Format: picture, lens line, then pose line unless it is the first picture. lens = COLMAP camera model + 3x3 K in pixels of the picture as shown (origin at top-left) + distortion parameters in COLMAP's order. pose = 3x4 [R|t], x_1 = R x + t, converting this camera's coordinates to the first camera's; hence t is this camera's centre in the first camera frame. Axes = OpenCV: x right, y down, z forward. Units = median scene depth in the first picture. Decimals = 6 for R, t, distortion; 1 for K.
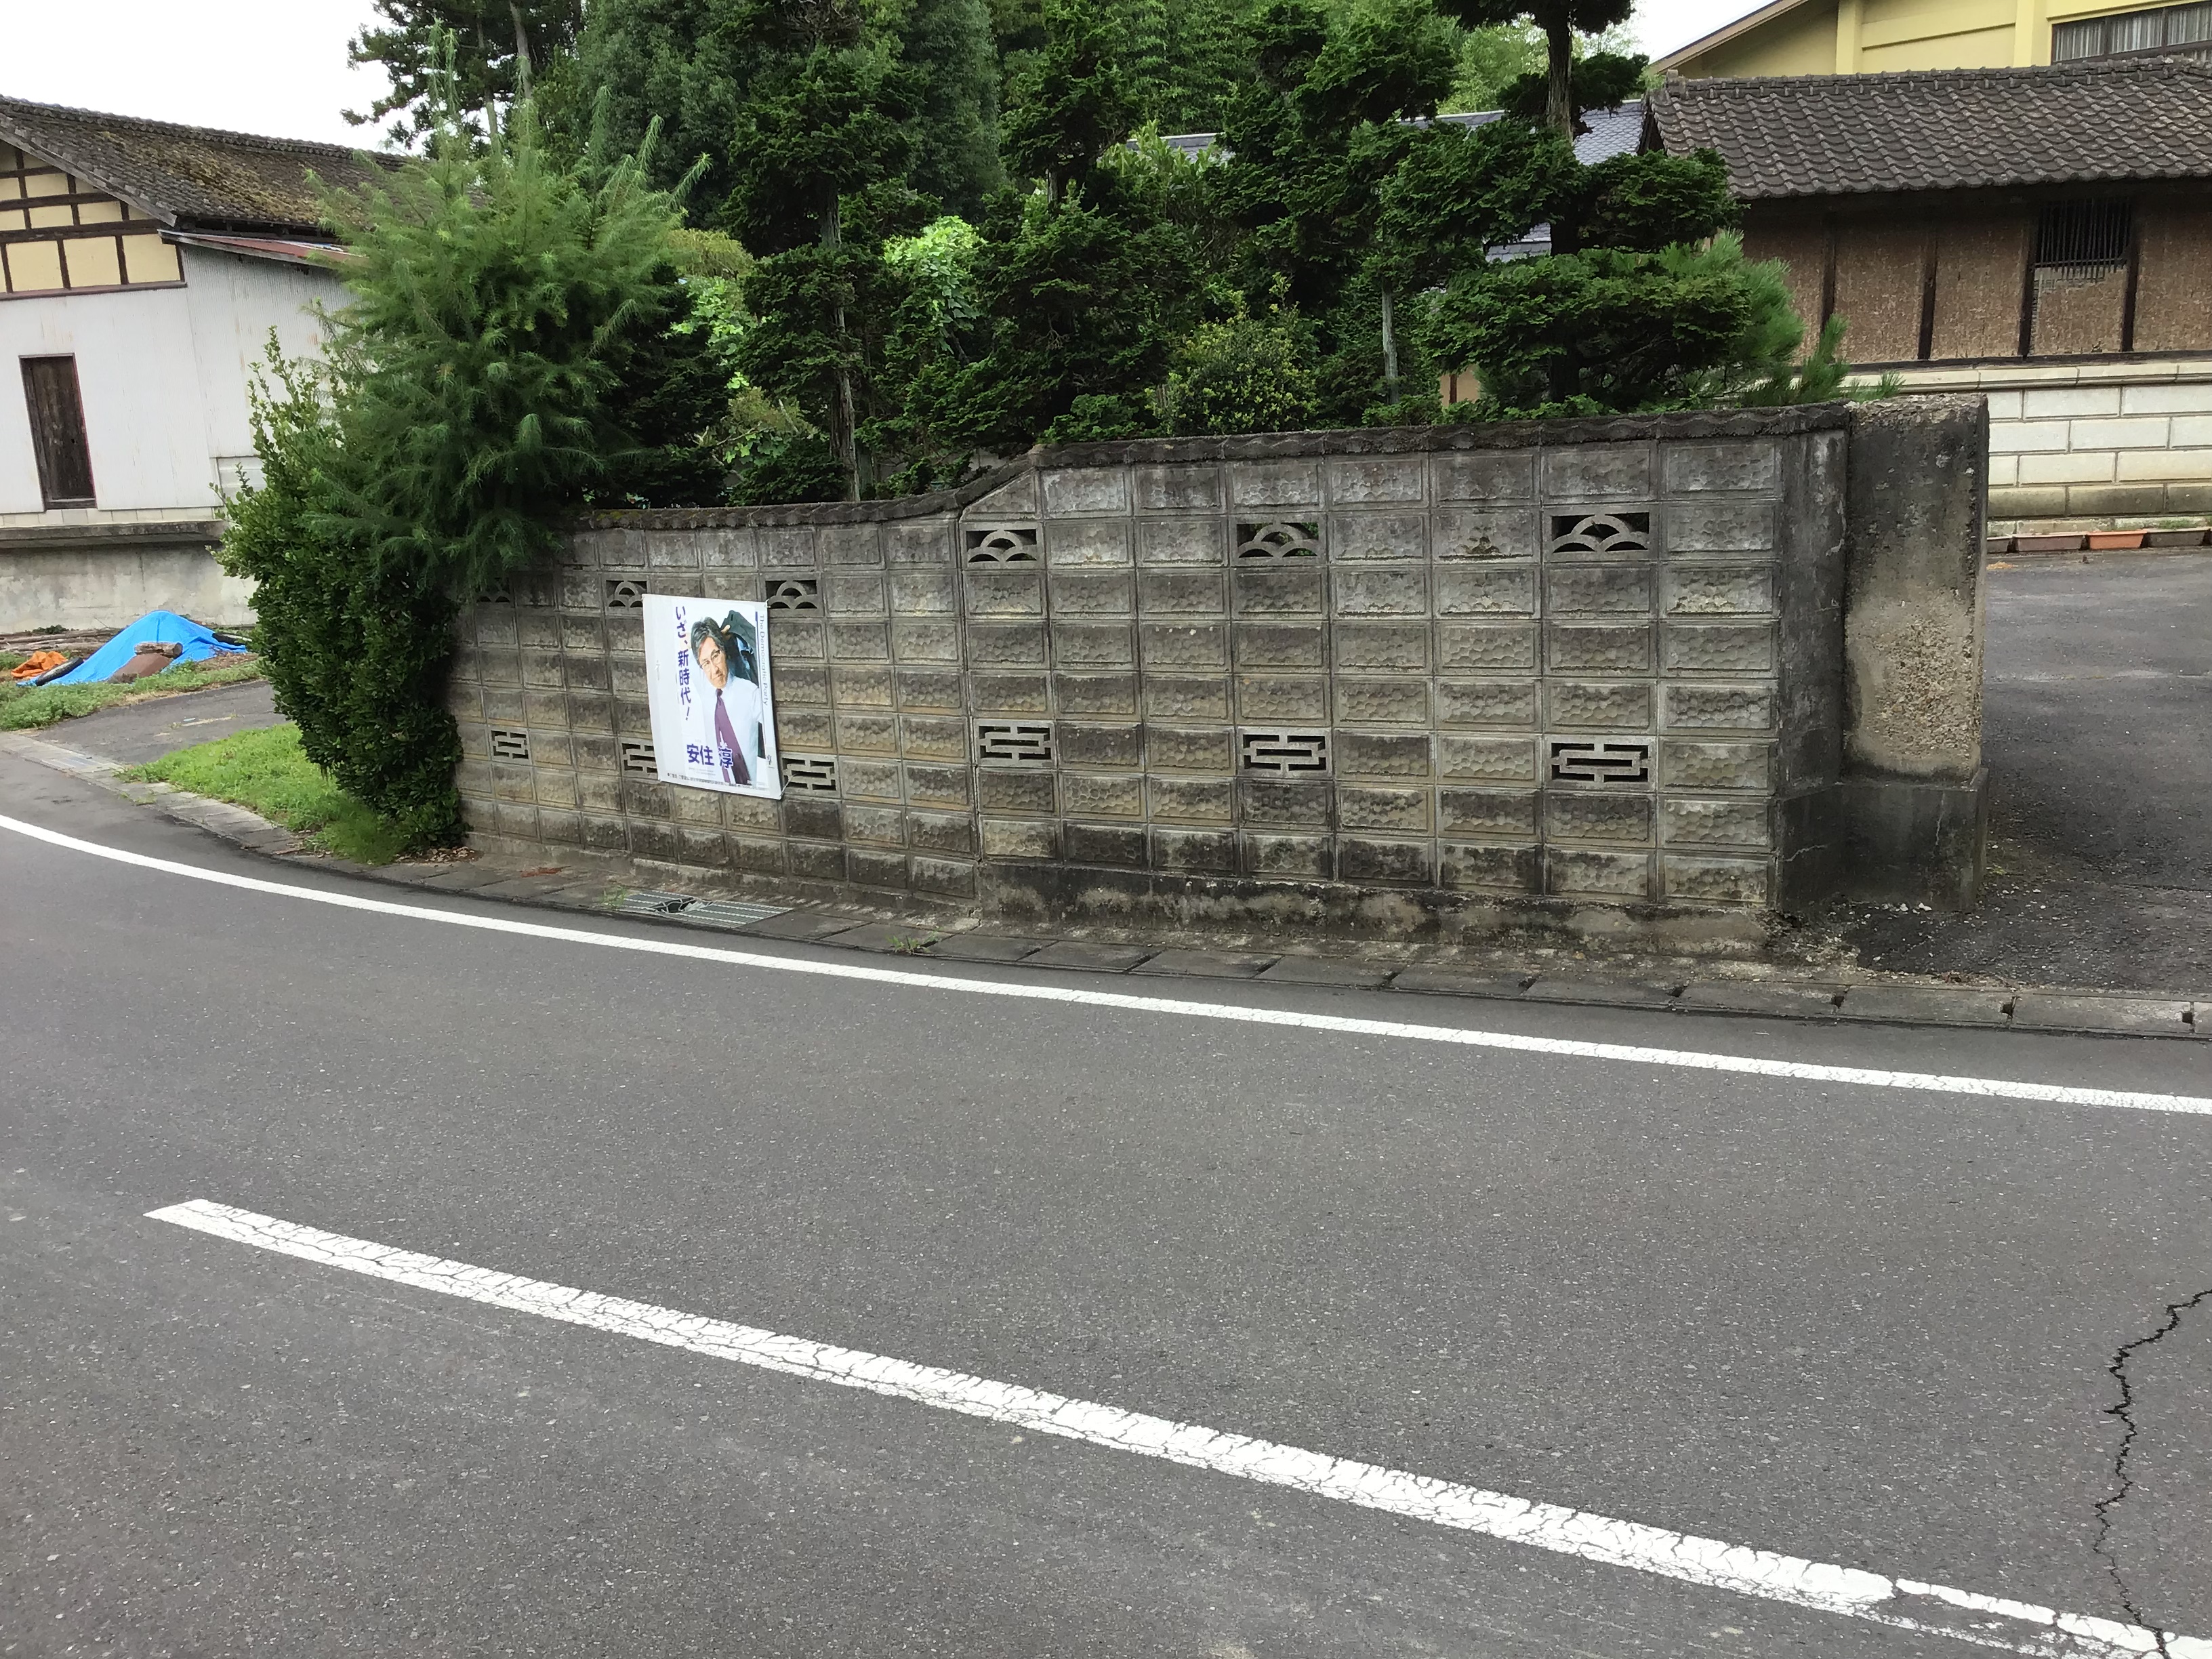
lens RADIAL K [[2013.2, 0, 1102.4], [0, 2013.2, 824.8], [0, 0, 1]] dist [0.022703, 0.000000]
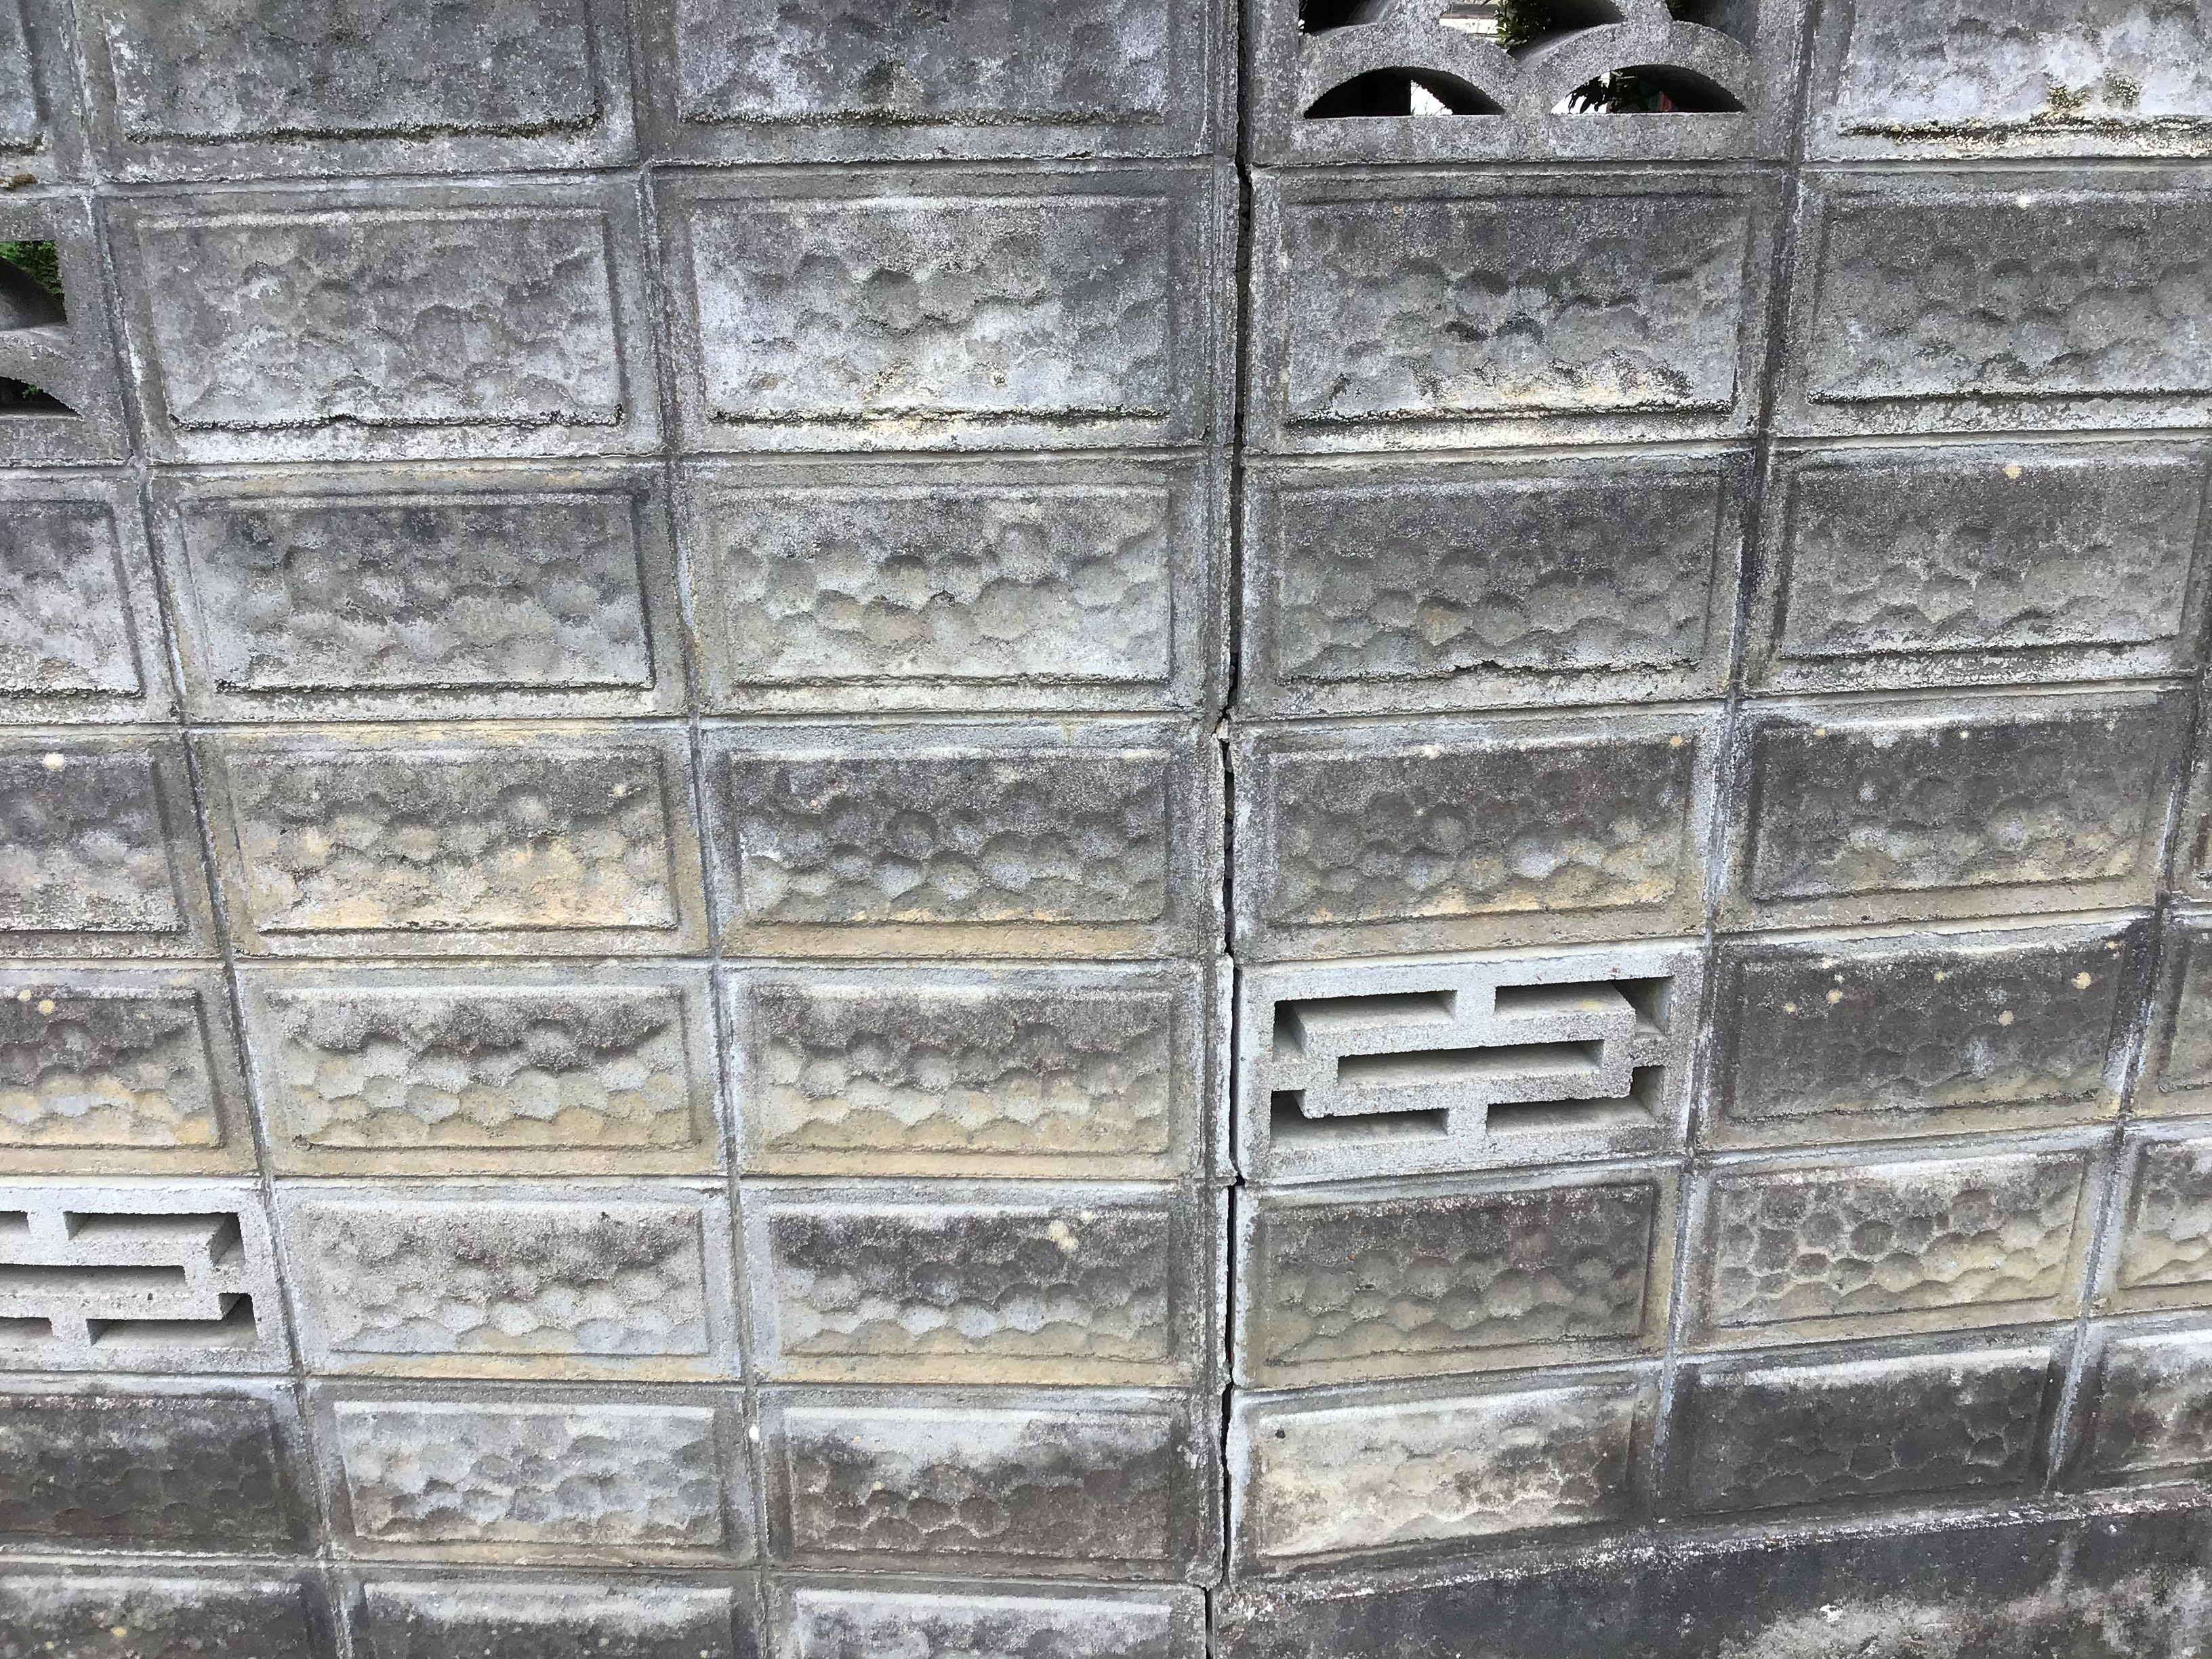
lens RADIAL K [[2013.2, 0, 1122.8], [0, 2013.2, 823.4], [0, 0, 1]] dist [0.022703, 0.000000]
pose [[0.803463, -0.154134, 0.575056, -0.181779], [0.079738, 0.985063, 0.152620, -0.096456], [-0.589991, -0.076771, 0.803752, 0.845525]]
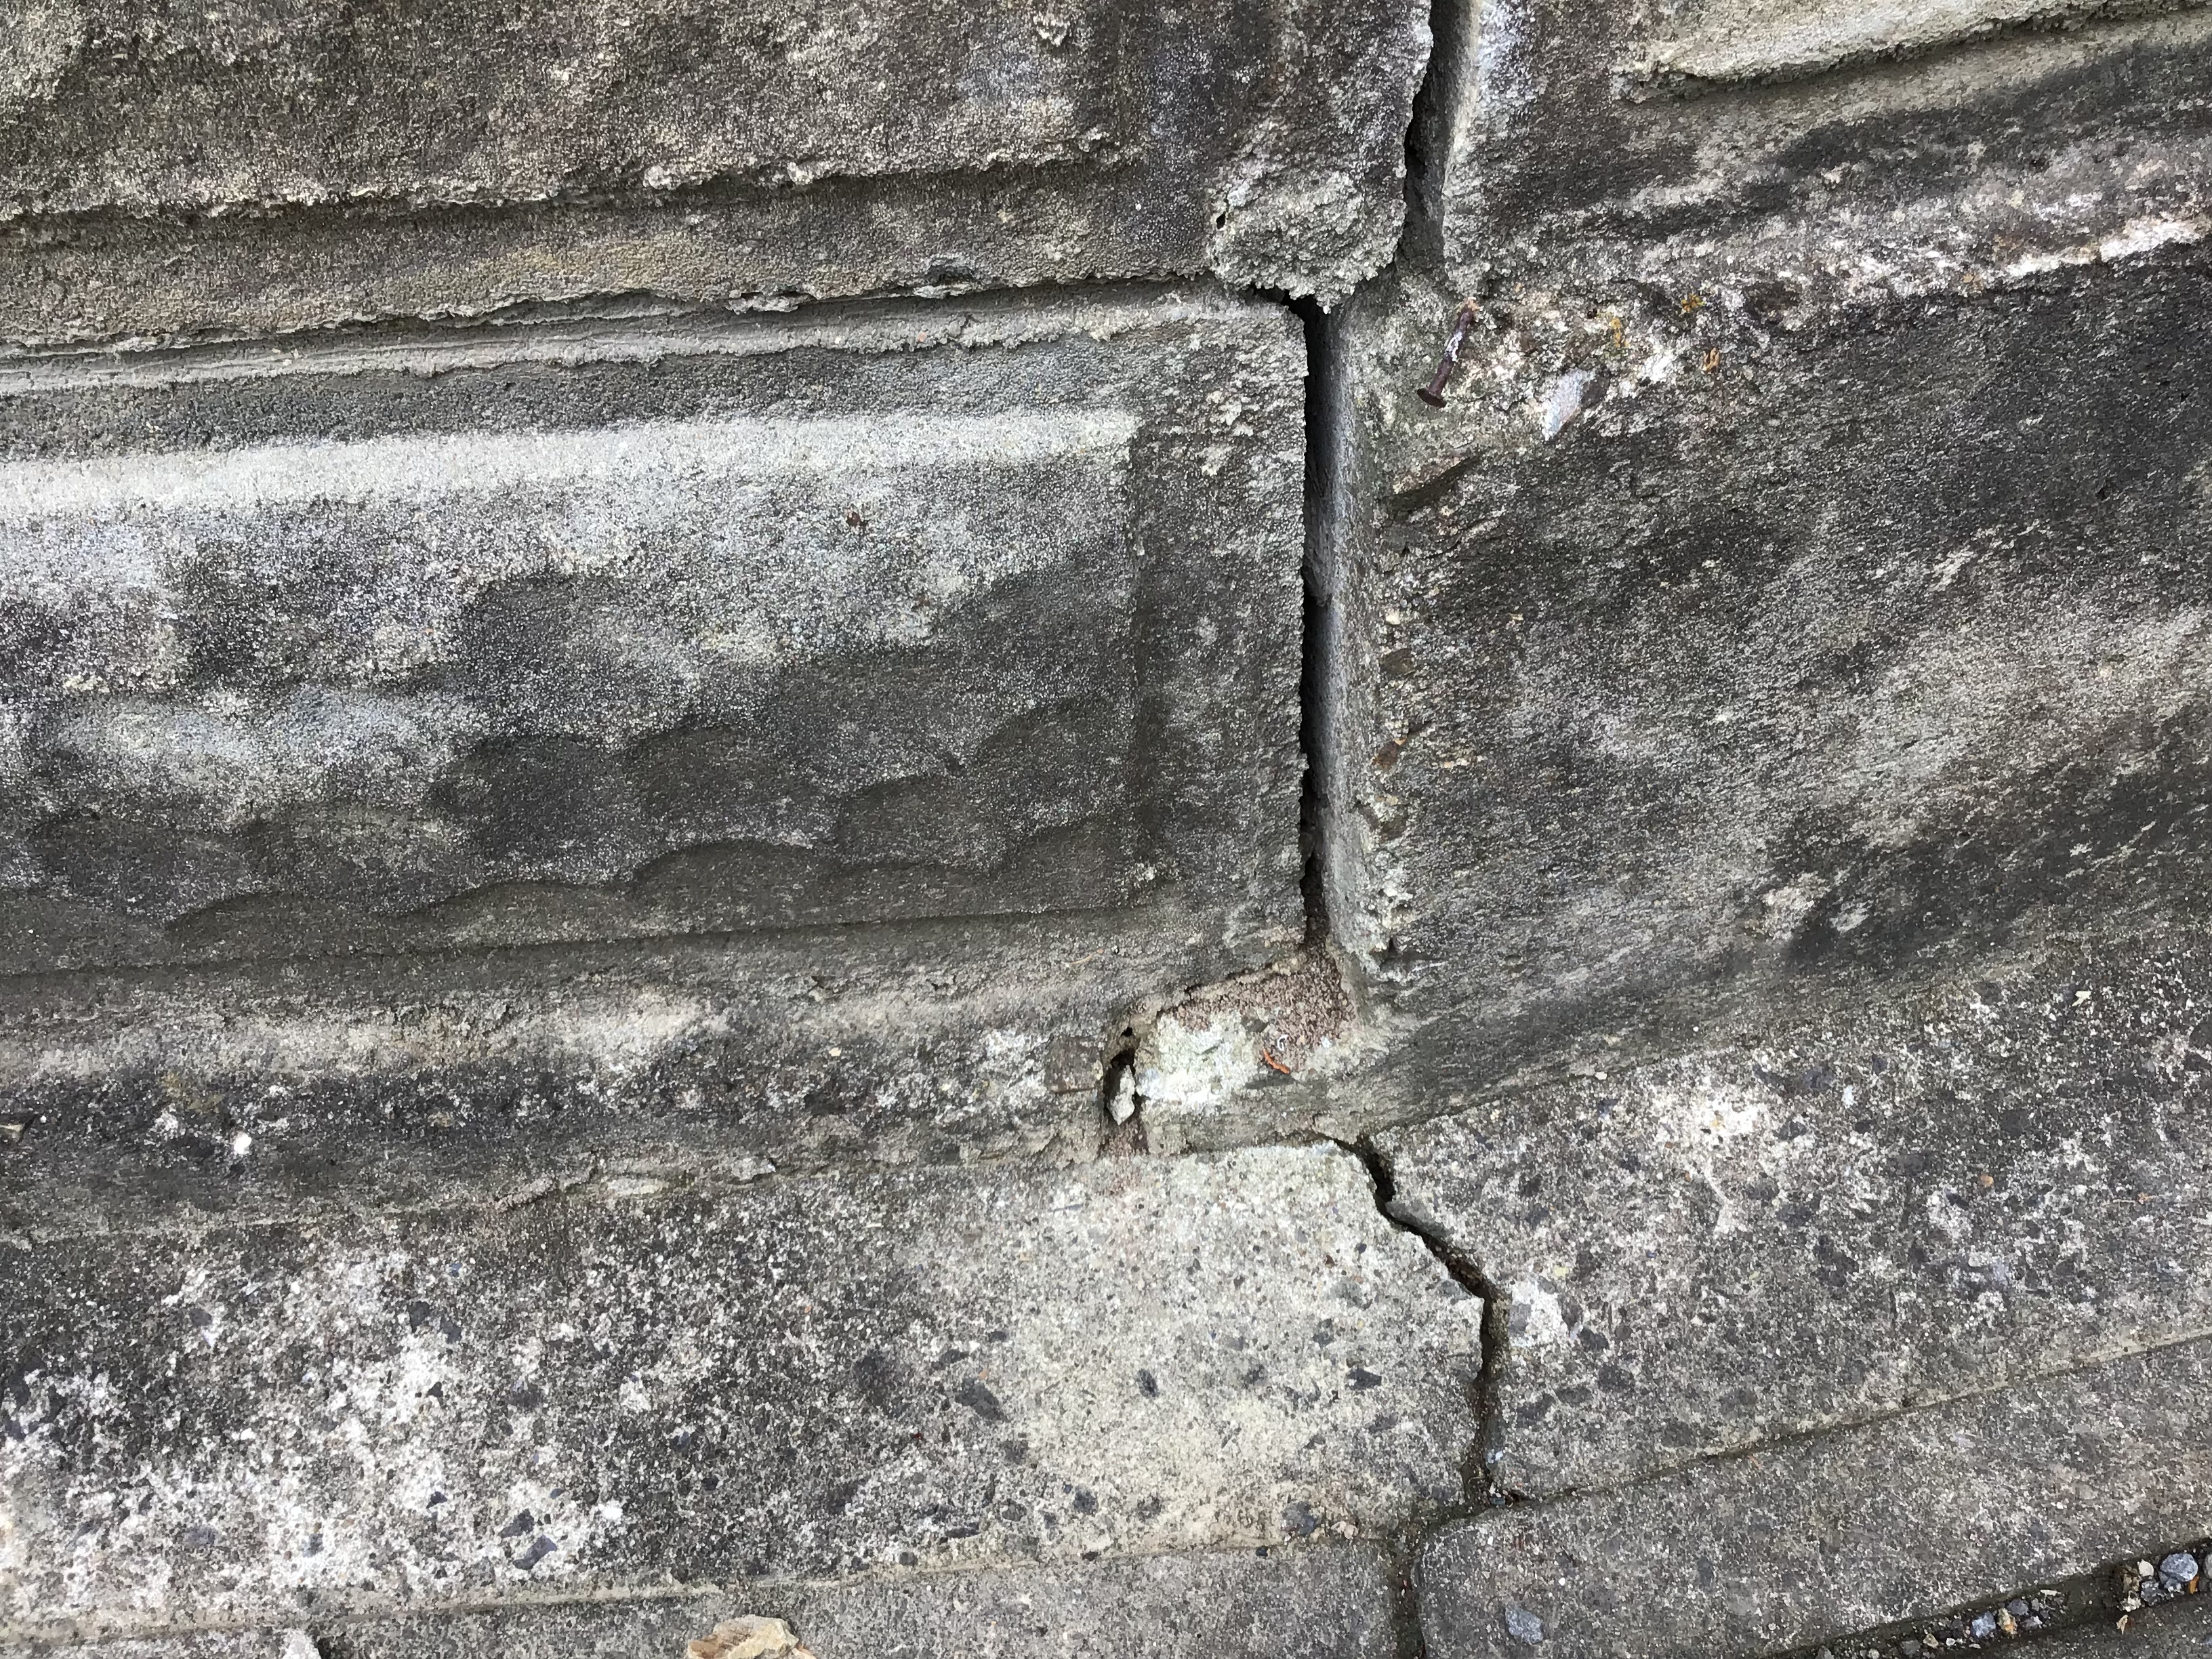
lens RADIAL K [[2013.2, 0, 1107.3], [0, 2013.2, 829.5], [0, 0, 1]] dist [0.022703, 0.000000]
pose [[0.741569, -0.524164, 0.418722, -0.089471], [0.136339, 0.728865, 0.670945, -0.003051], [-0.656877, -0.440464, 0.611967, 0.979705]]
